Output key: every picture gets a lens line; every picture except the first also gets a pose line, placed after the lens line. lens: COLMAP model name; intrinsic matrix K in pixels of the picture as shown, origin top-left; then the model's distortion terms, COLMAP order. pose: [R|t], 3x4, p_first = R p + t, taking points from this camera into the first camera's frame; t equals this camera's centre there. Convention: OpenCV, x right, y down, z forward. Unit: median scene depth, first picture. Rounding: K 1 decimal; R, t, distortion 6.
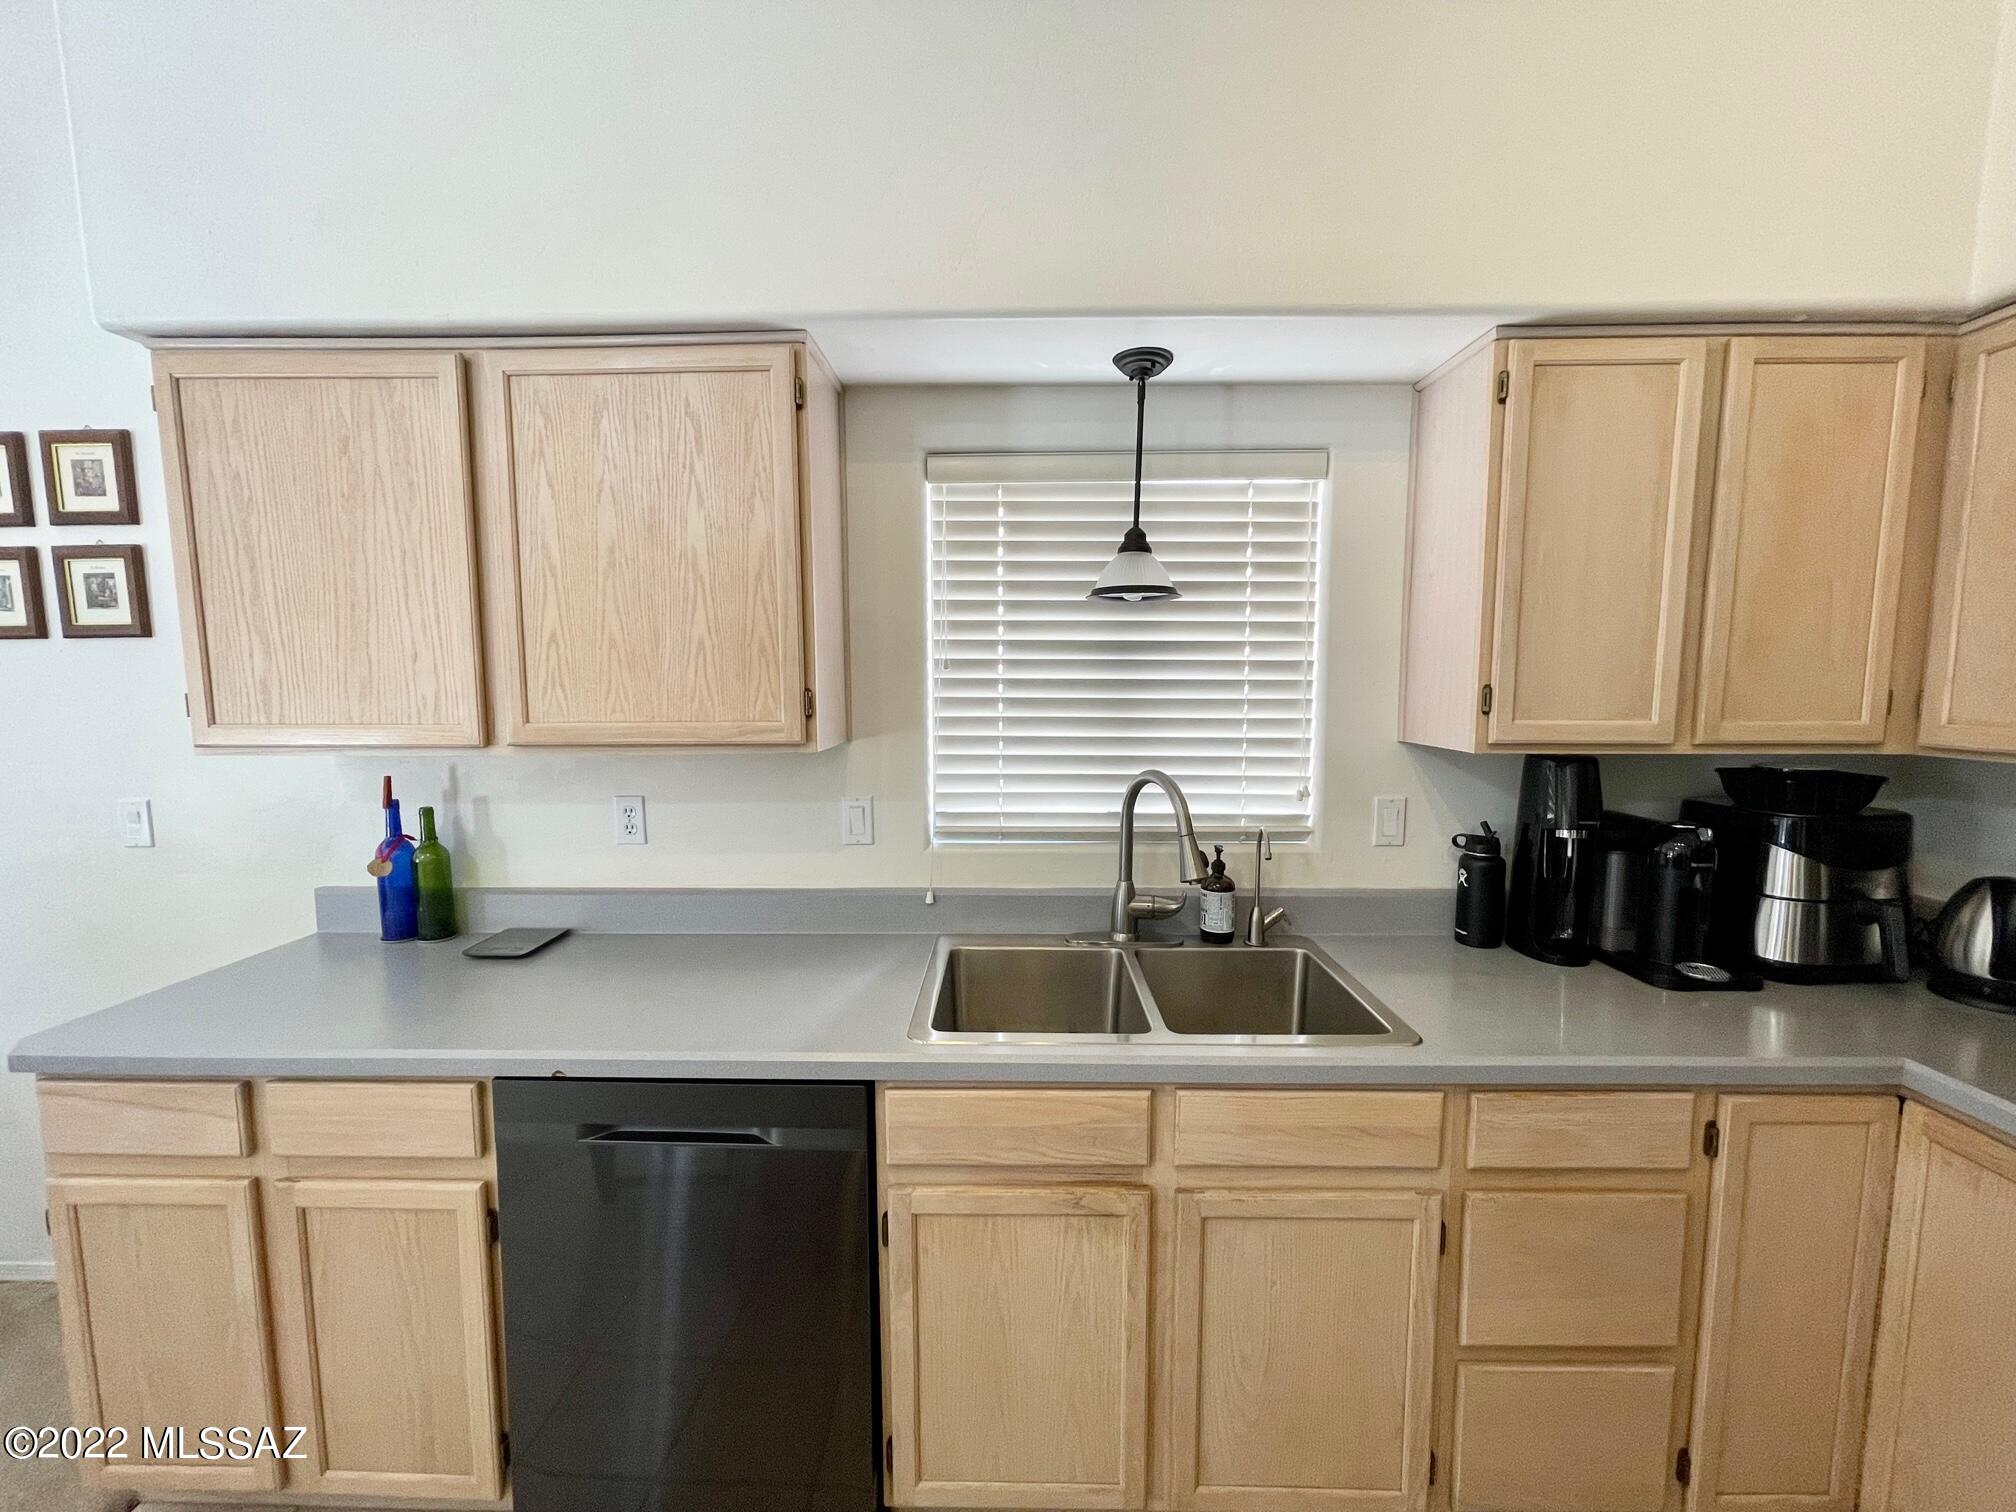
lens RADIAL K [[813.8, 0, 995.6], [0, 813.8, 752.6], [0, 0, 1]] dist [-0.001641, -0.000451]
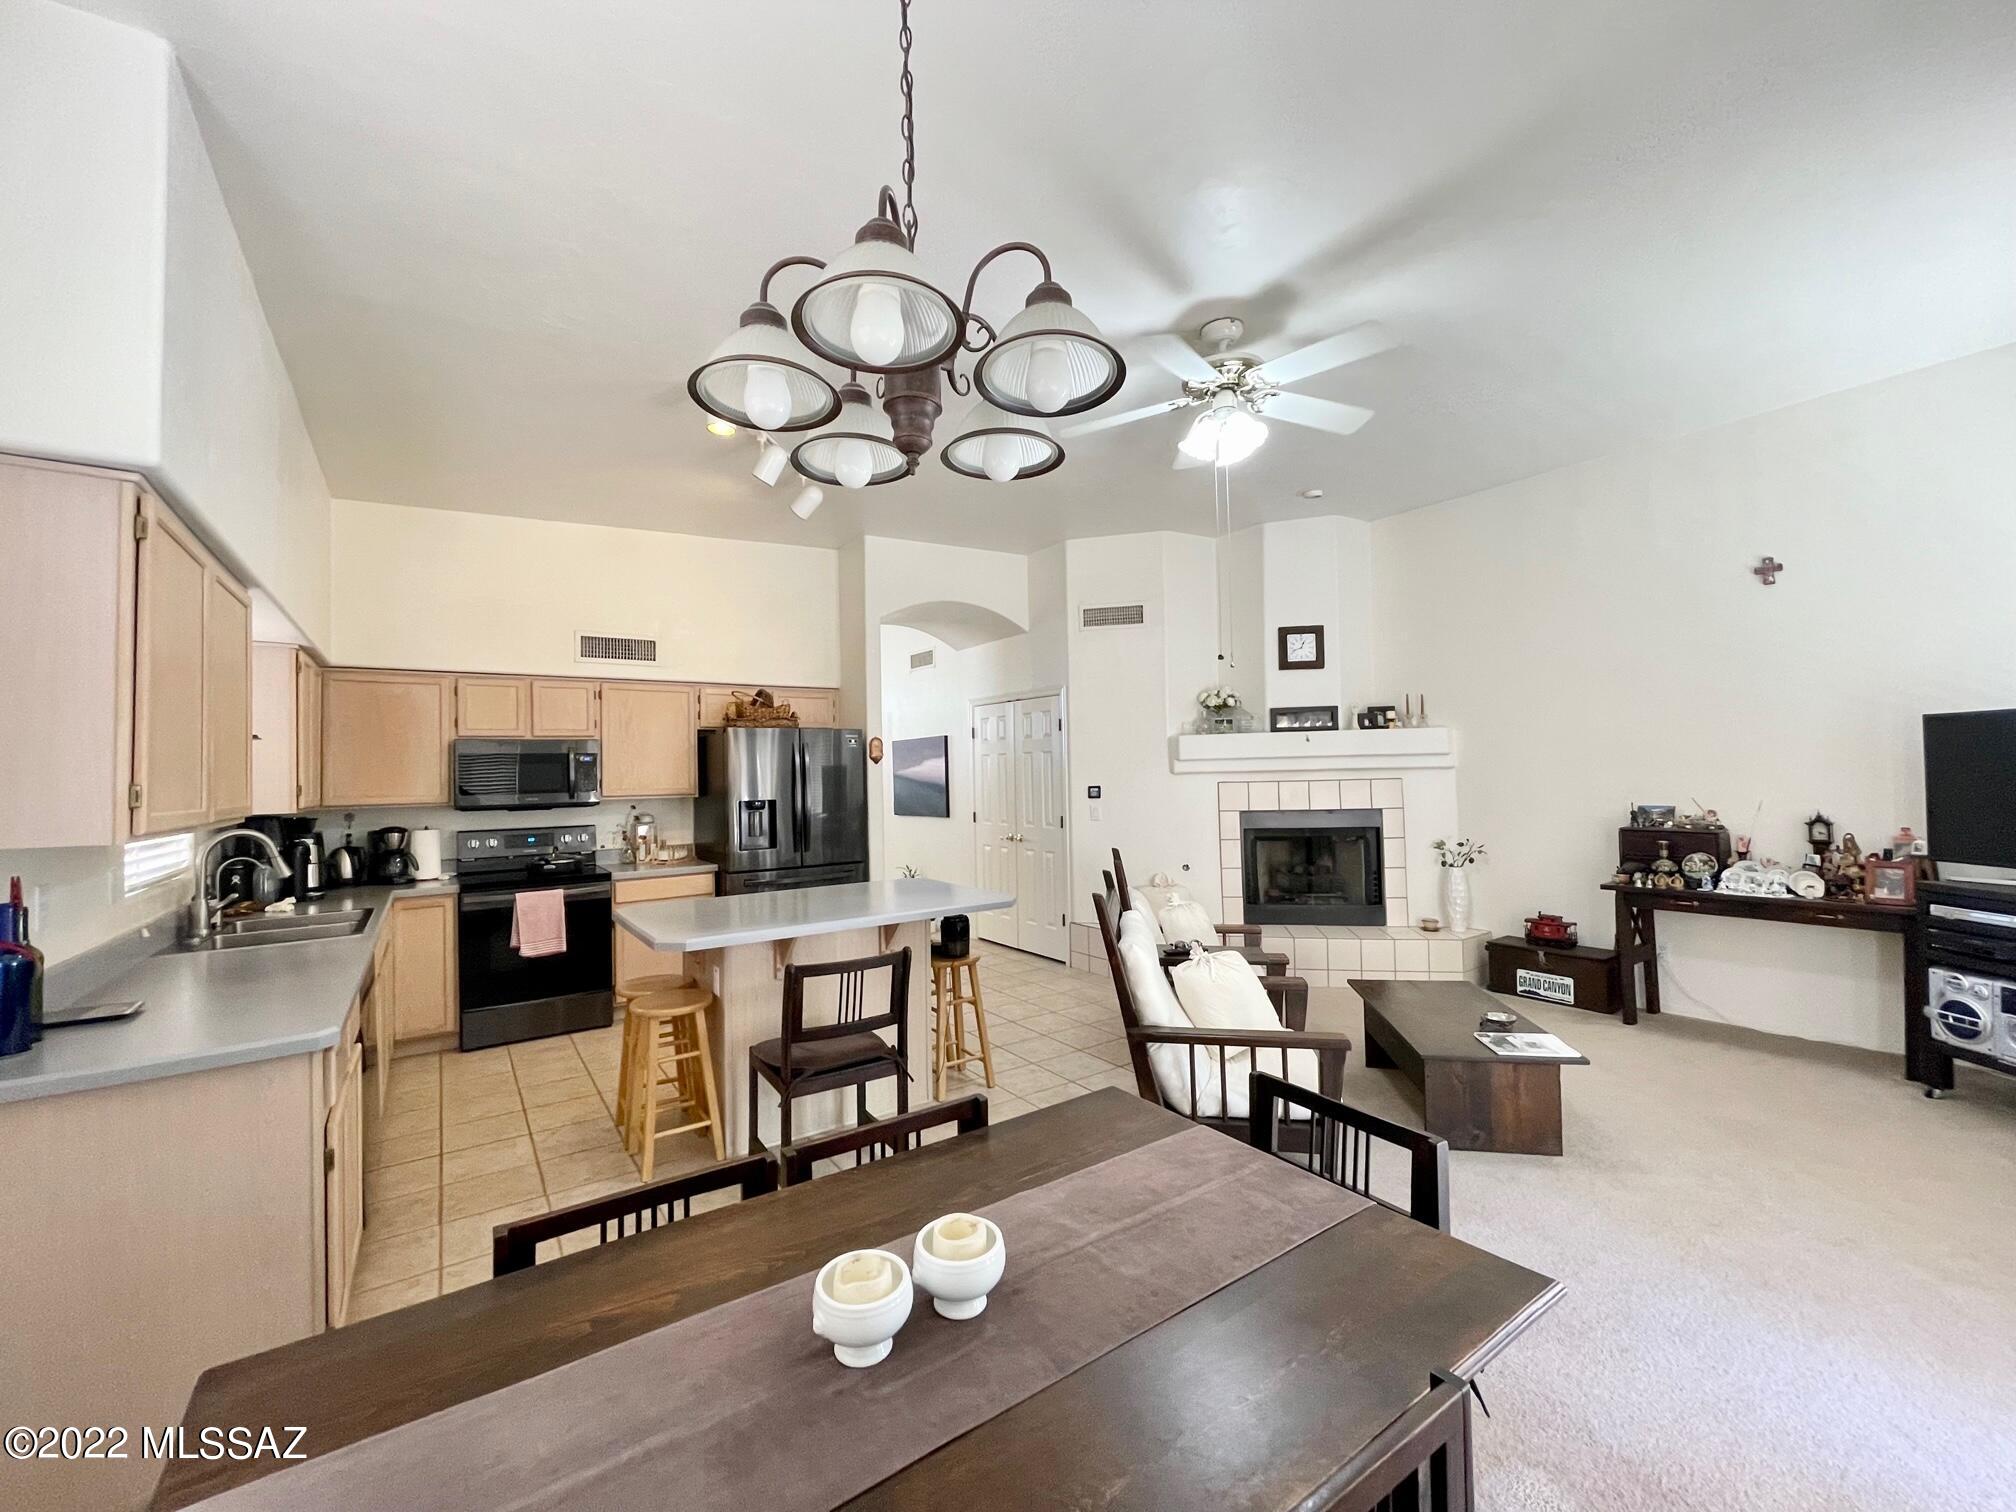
lens RADIAL K [[813.8, 0, 1003.1], [0, 813.8, 757.4], [0, 0, 1]] dist [-0.001641, -0.000451]
pose [[-0.588431, 0.033496, 0.807853, -2.492853], [0.101861, 0.994252, 0.032970, -0.028456], [-0.802106, 0.101689, -0.588461, 0.690729]]
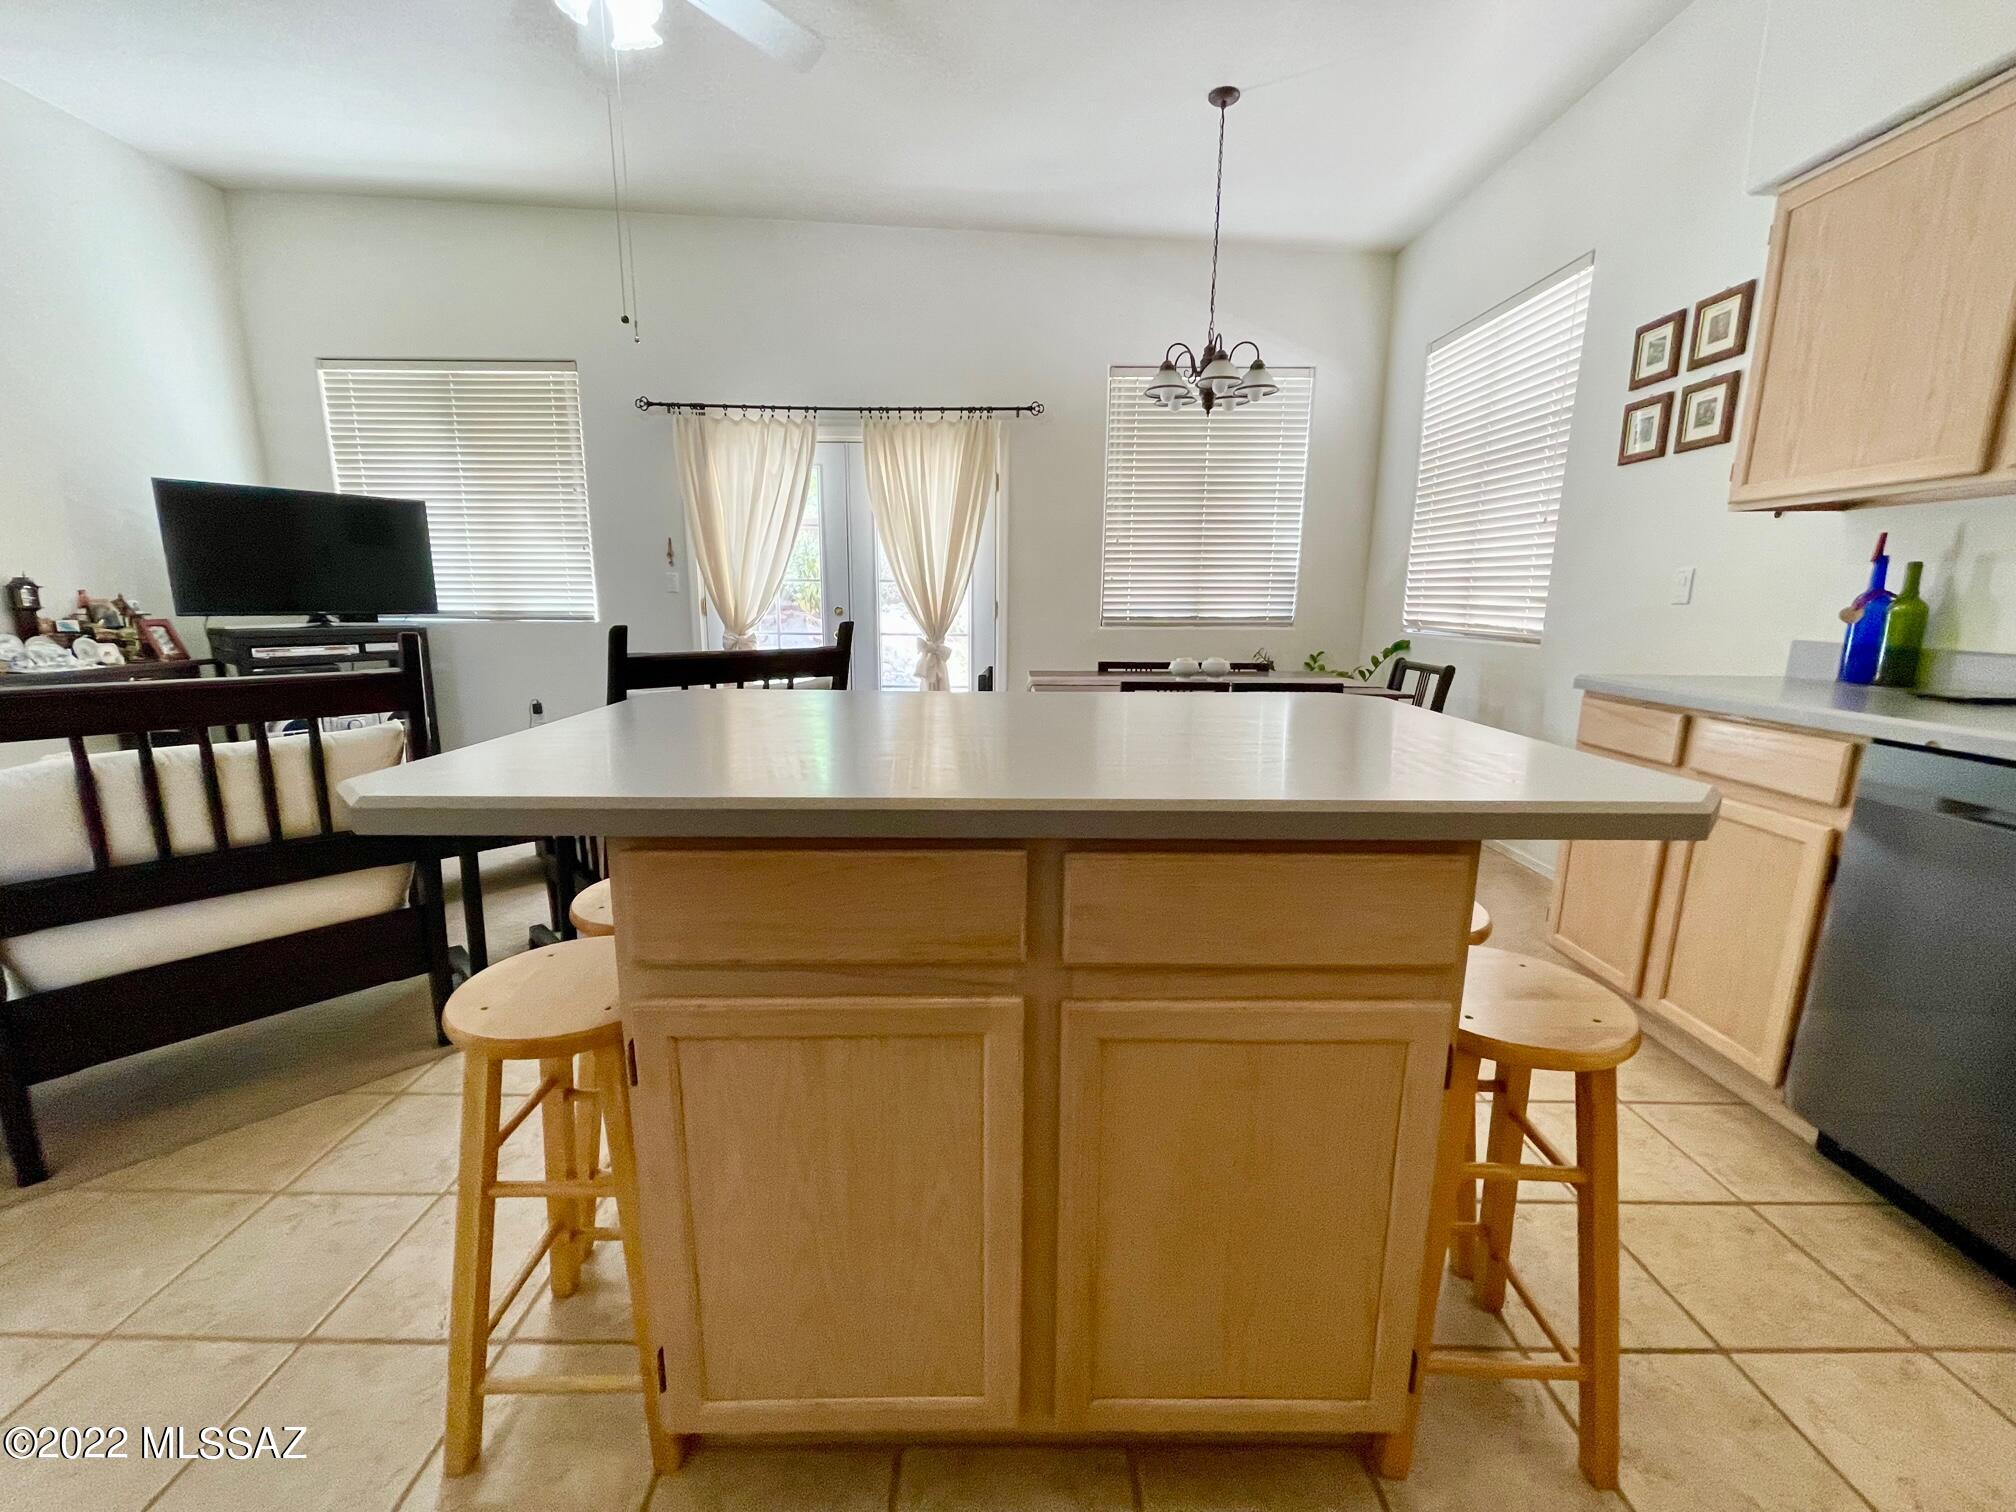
lens RADIAL K [[813.8, 0, 1006.0], [0, 813.8, 758.2], [0, 0, 1]] dist [-0.001641, -0.000451]
pose [[0.024785, 0.200686, -0.979342, 0.404108], [-0.104117, 0.974834, 0.197127, 0.262579], [0.994256, 0.097081, 0.045056, -0.227653]]
